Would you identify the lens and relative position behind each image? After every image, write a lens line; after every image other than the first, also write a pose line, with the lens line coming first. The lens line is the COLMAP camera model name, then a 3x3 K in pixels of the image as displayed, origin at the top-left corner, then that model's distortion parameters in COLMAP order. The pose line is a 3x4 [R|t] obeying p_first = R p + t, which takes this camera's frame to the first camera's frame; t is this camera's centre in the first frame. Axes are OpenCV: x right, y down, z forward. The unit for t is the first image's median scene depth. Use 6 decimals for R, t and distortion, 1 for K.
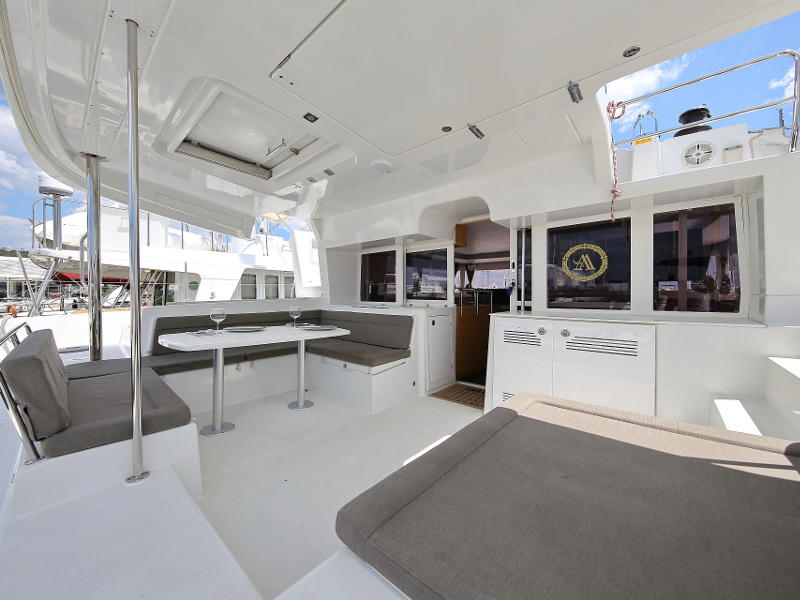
lens RADIAL K [[302.8, 0, 400.6], [0, 302.8, 292.0], [0, 0, 1]] dist [-0.002255, -0.001791]
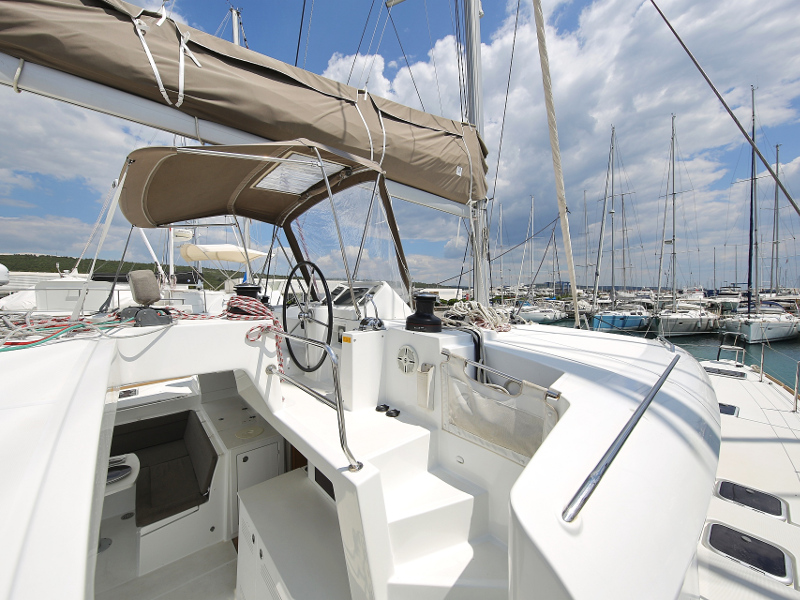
lens RADIAL K [[302.8, 0, 381.8], [0, 302.8, 297.1], [0, 0, 1]] dist [-0.002255, -0.001791]
pose [[0.988144, -0.003254, -0.153493, 0.721805], [0.002682, 0.999989, -0.003935, -0.422776], [0.153504, 0.003477, 0.988142, 0.149238]]
